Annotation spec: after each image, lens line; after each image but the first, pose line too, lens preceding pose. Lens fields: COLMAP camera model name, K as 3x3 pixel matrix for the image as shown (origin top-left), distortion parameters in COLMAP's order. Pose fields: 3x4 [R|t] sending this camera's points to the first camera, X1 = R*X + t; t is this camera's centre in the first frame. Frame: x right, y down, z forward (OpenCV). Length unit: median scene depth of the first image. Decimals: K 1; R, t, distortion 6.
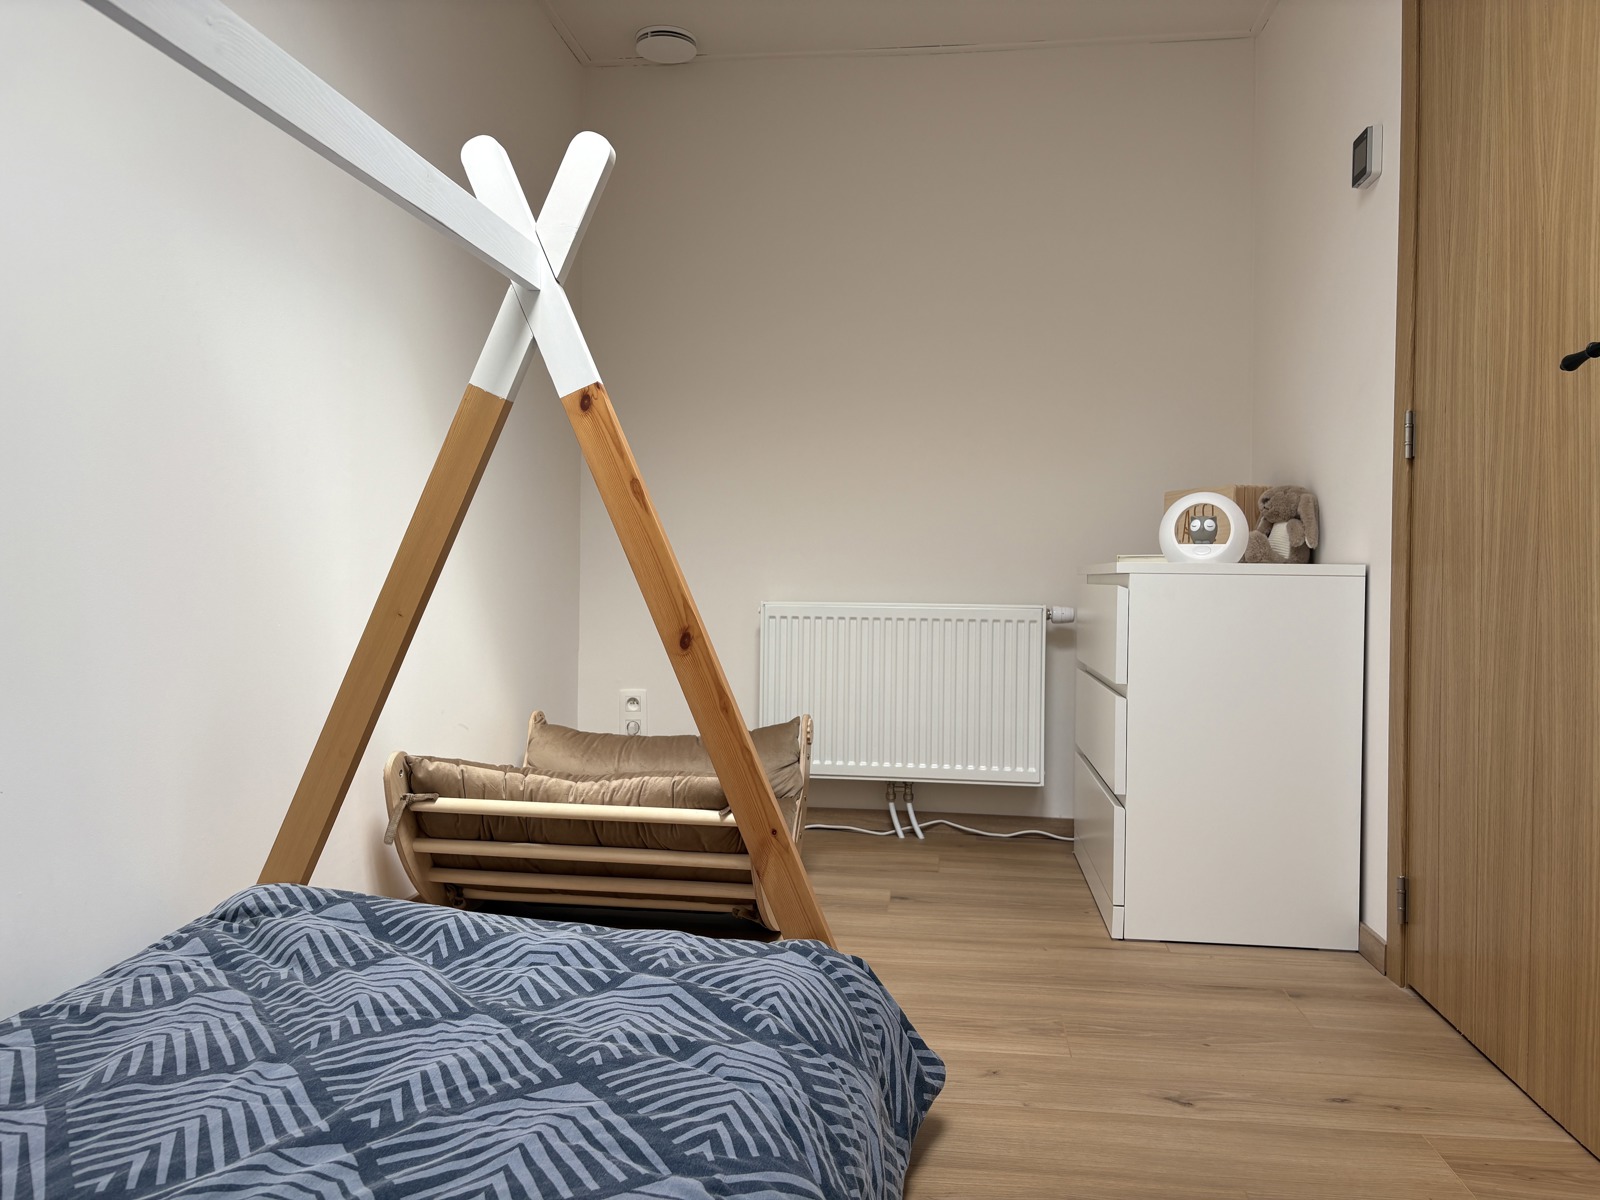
lens RADIAL K [[1198.7, 0, 801.5], [0, 1198.7, 599.7], [0, 0, 1]] dist [0.005557, -0.000494]
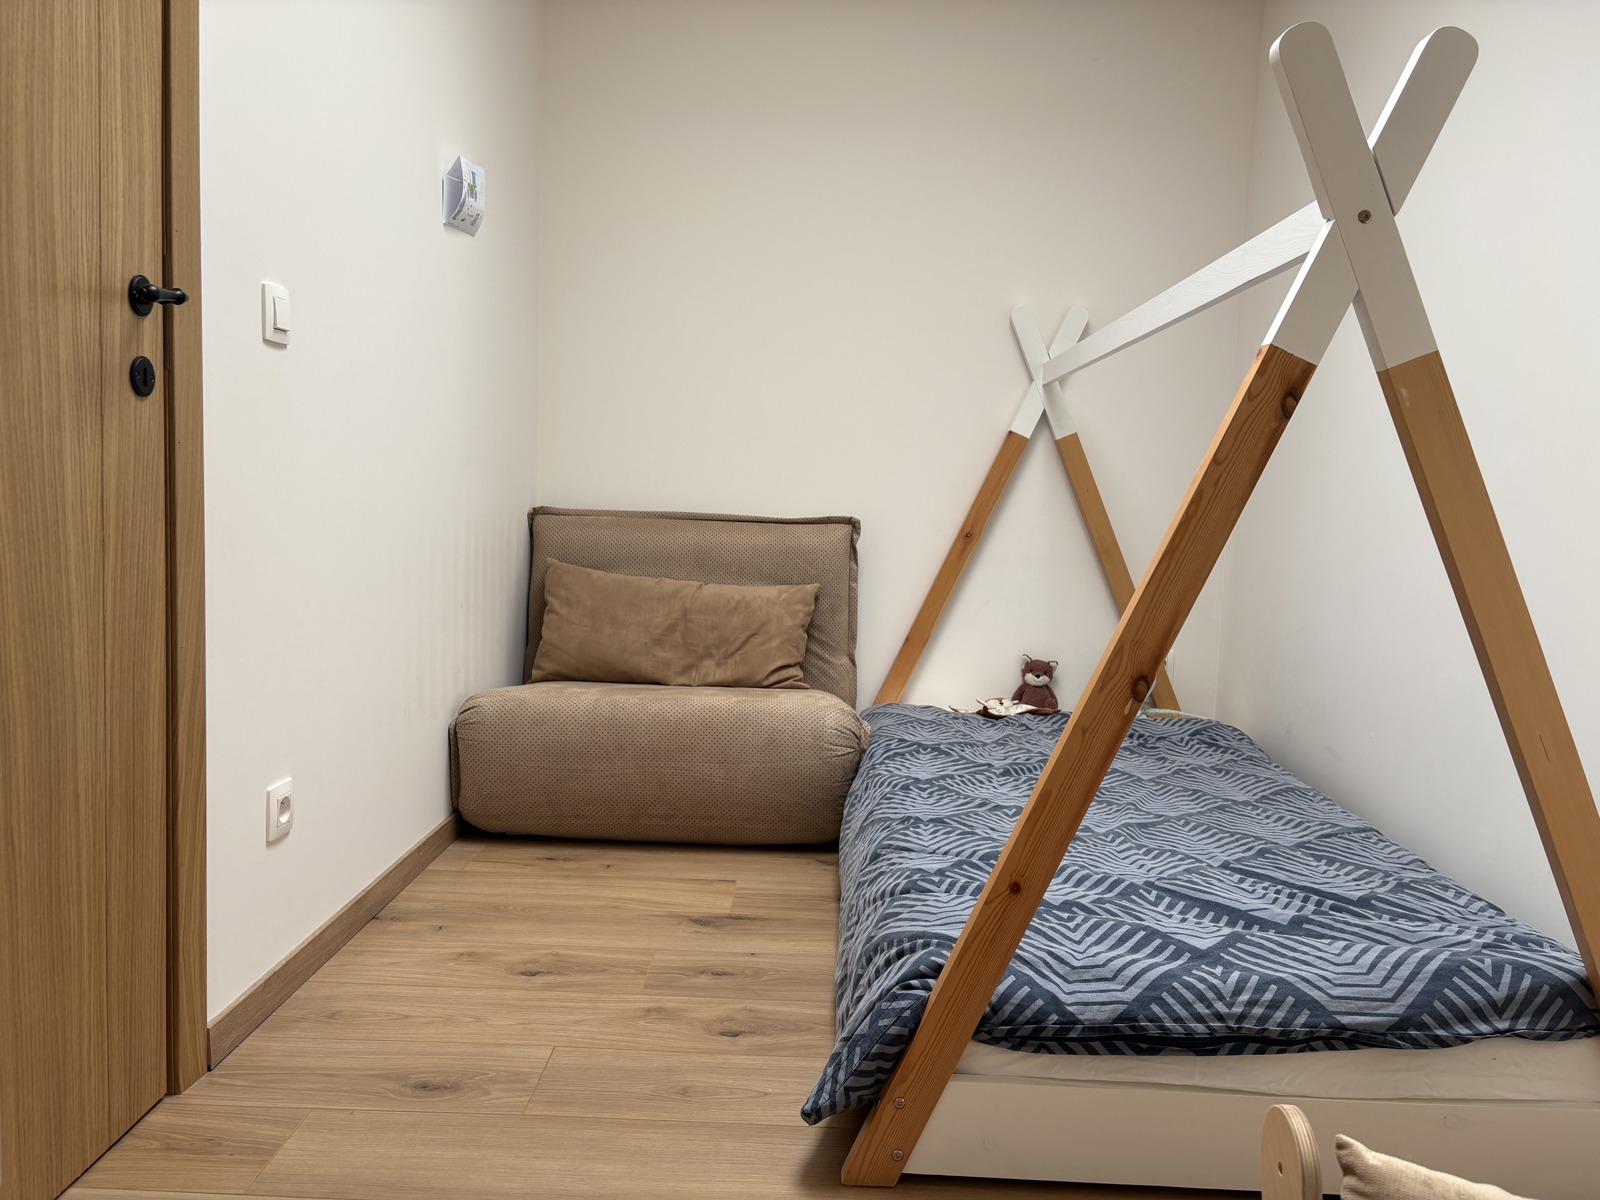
lens RADIAL K [[1198.7, 0, 799.0], [0, 1198.7, 598.0], [0, 0, 1]] dist [0.005557, -0.000494]
pose [[-0.993232, -0.035126, -0.110707, 0.237654], [-0.046700, 0.993506, 0.103754, -0.082608], [0.106344, 0.108222, -0.988423, 1.866121]]
